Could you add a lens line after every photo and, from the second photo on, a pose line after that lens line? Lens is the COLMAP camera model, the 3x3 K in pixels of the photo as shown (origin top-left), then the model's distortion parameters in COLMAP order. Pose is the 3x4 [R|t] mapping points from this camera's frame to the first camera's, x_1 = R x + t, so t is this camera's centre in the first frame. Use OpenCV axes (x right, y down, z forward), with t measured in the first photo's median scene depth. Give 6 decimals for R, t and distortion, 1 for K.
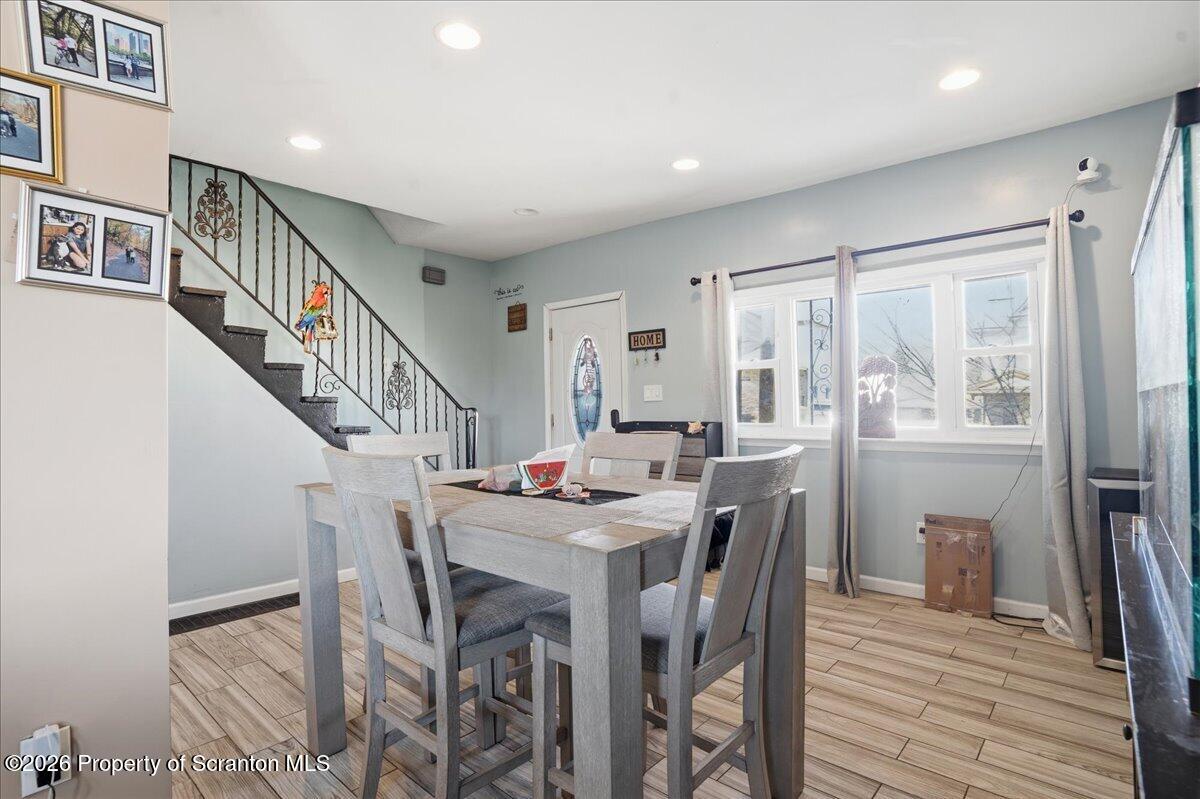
lens RADIAL K [[591.2, 0, 603.7], [0, 591.2, 398.8], [0, 0, 1]] dist [-0.038131, 0.003653]
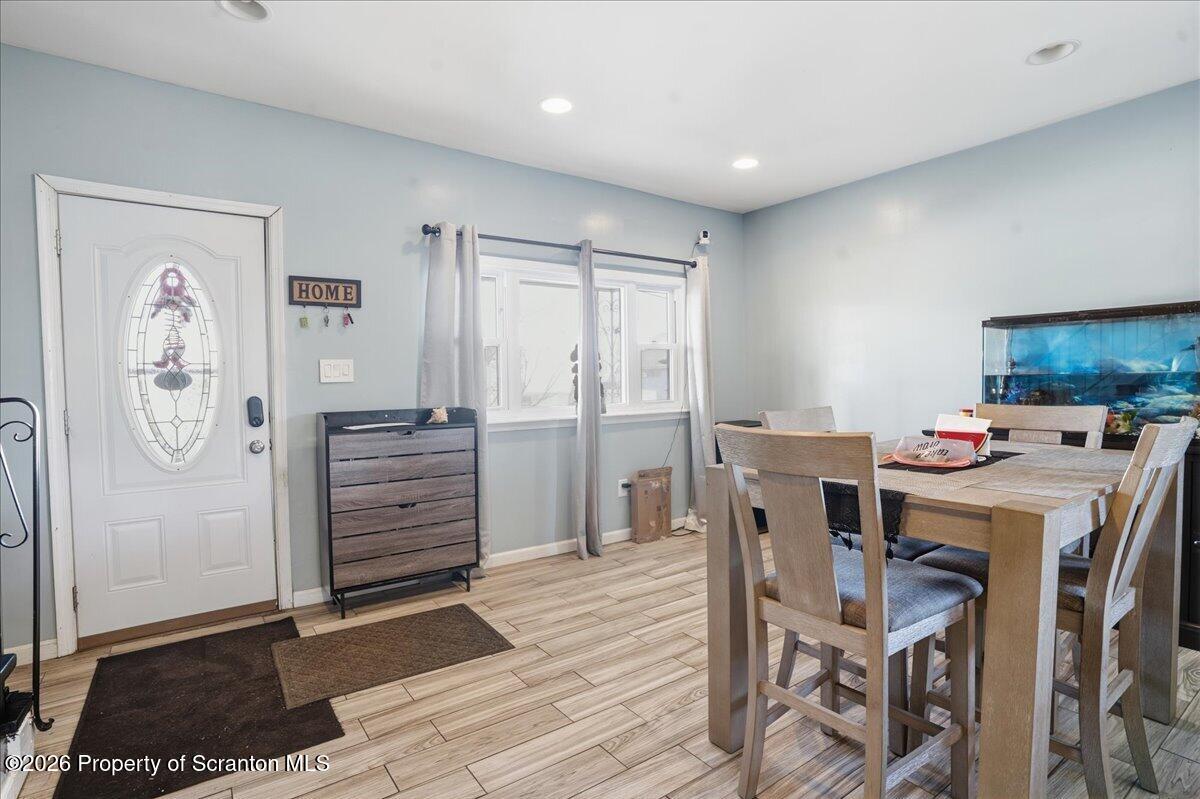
lens RADIAL K [[591.2, 0, 604.6], [0, 591.2, 397.9], [0, 0, 1]] dist [-0.038131, 0.003653]
pose [[0.249666, -0.023107, 0.968056, -0.505885], [0.000822, 0.999720, 0.023651, 0.005599], [-0.968332, -0.005109, 0.249615, 0.533749]]
